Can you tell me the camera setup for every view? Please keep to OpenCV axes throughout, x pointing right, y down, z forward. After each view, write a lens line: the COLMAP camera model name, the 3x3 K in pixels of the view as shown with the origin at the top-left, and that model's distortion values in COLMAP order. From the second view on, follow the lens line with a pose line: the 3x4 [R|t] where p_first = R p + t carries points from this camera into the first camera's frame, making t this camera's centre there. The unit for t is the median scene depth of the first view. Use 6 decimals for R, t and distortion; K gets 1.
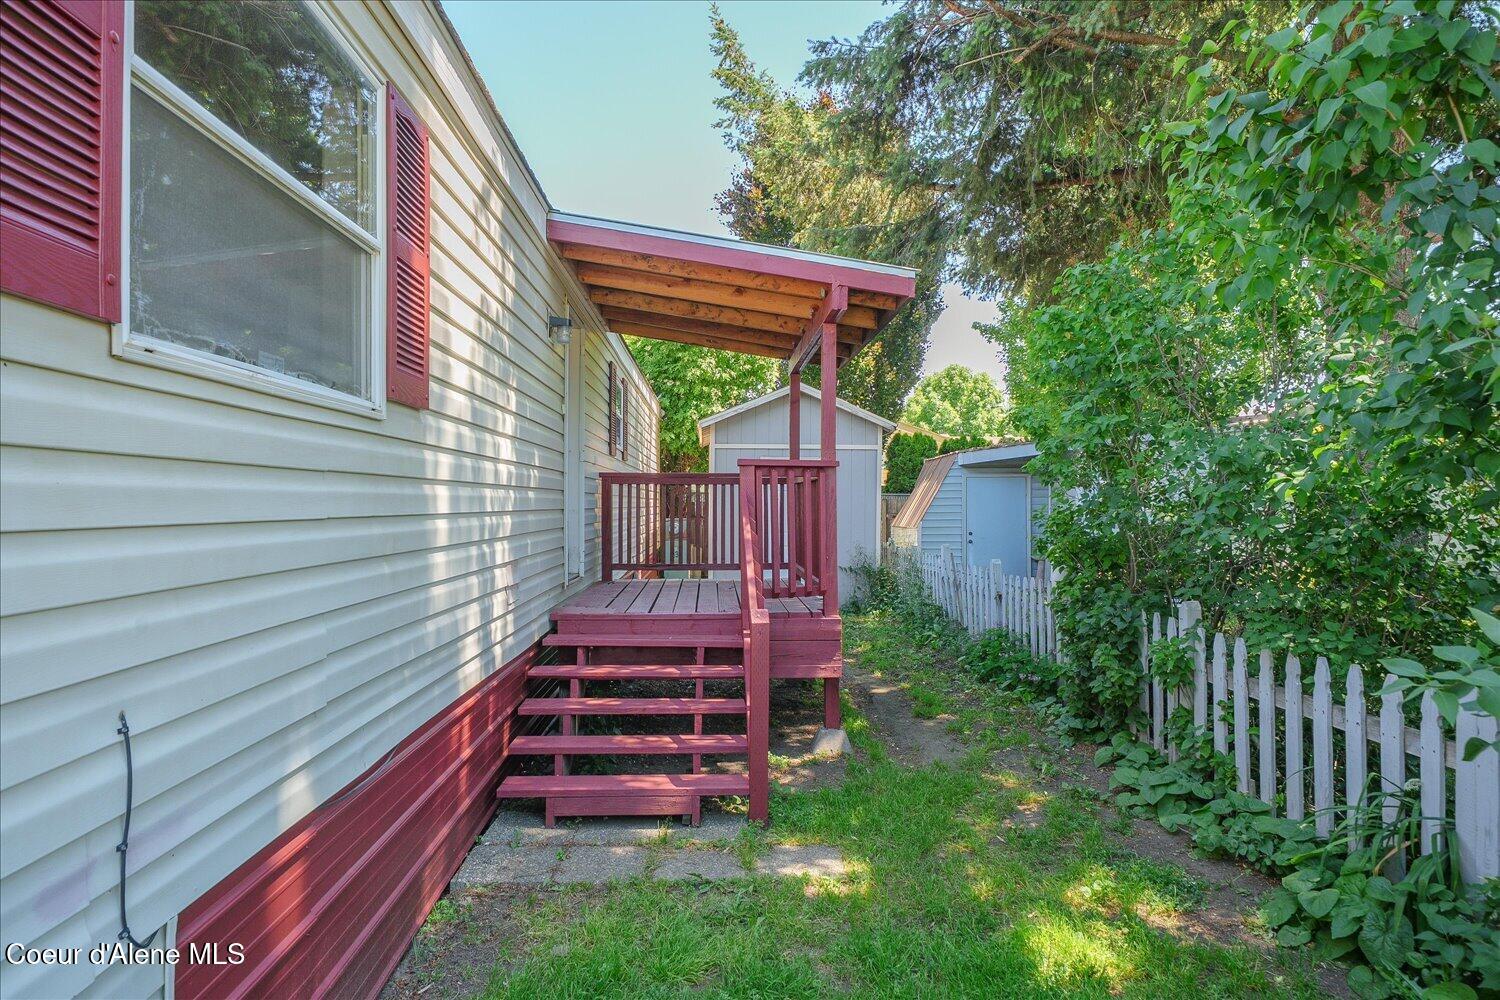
lens RADIAL K [[854.4, 0, 752.5], [0, 854.4, 497.2], [0, 0, 1]] dist [-0.005964, 0.000017]
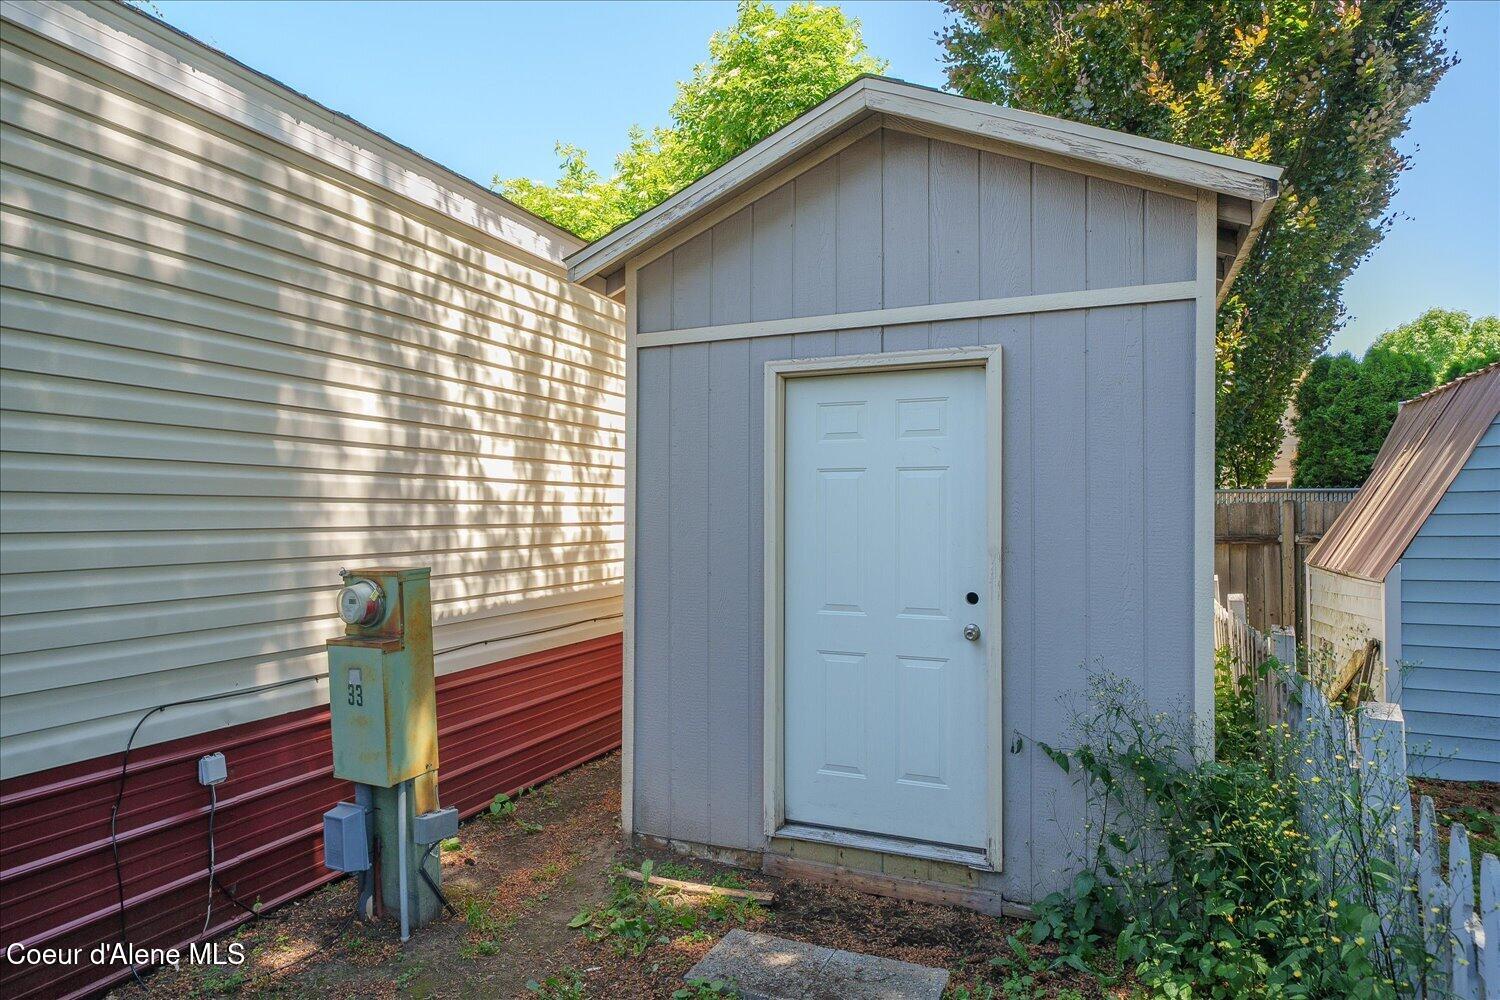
lens RADIAL K [[854.4, 0, 744.8], [0, 854.4, 506.3], [0, 0, 1]] dist [-0.005964, 0.000017]
pose [[0.902551, -0.011937, -0.430417, 0.126147], [0.010545, 0.999929, -0.005619, 0.005680], [0.430453, 0.000532, 0.902613, 0.674019]]
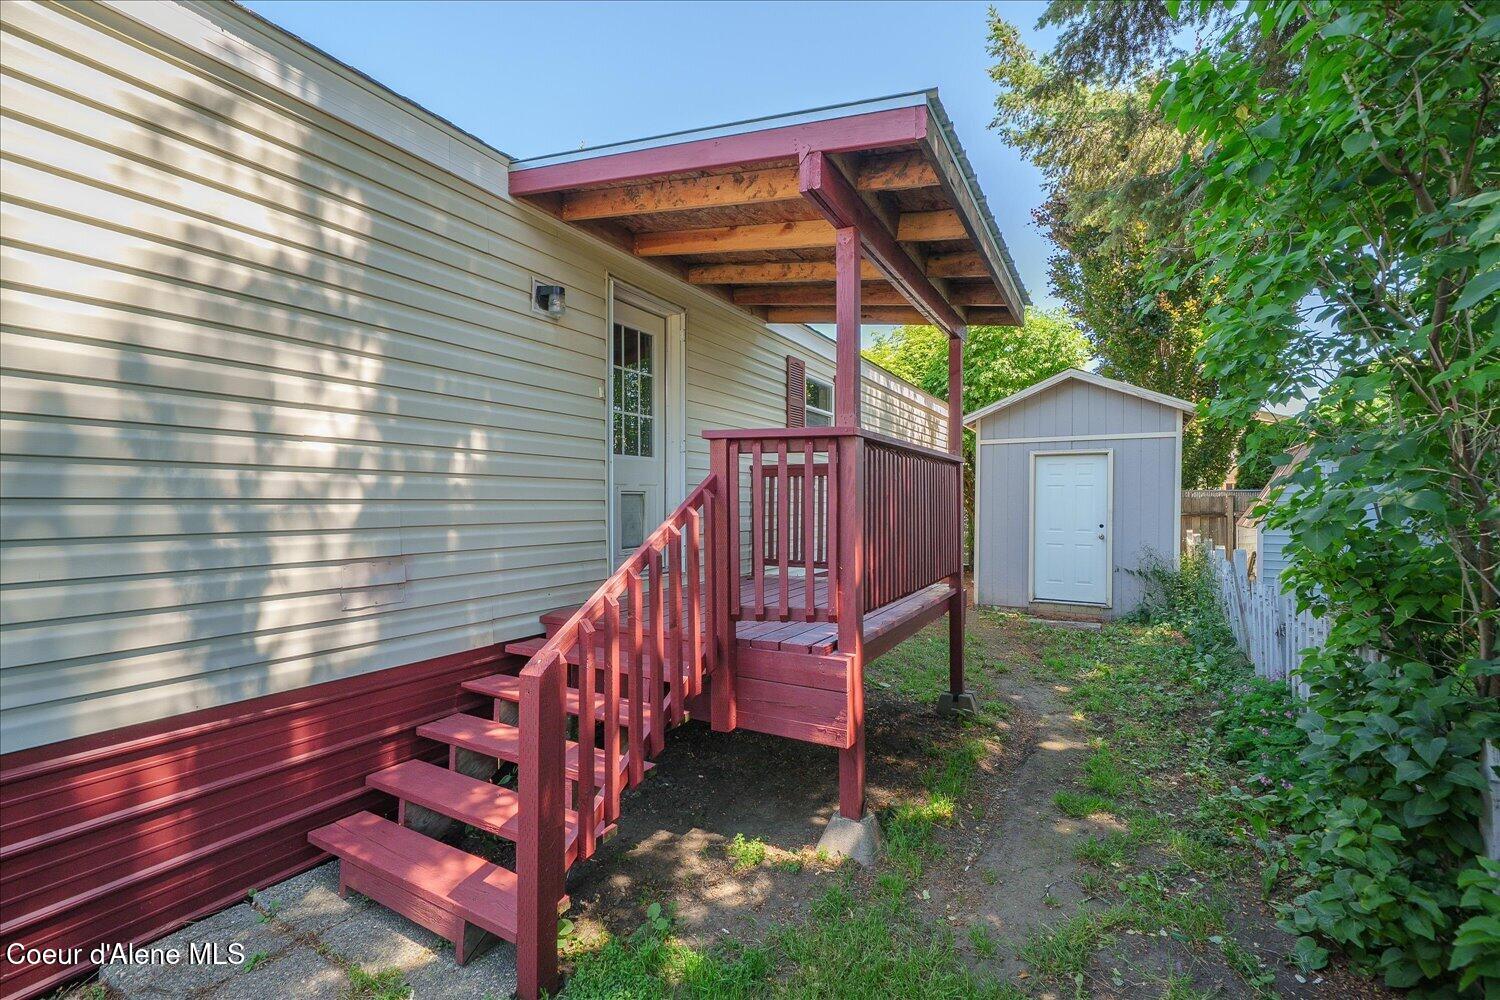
lens RADIAL K [[637.5, 0, 760.2], [0, 637.5, 503.6], [0, 0, 1]] dist [-0.002513, -0.000315]
pose [[0.848174, -0.002050, -0.529714, 0.123597], [0.005199, 0.999977, 0.004455, 0.006439], [0.529693, -0.006532, 0.848165, 0.214769]]
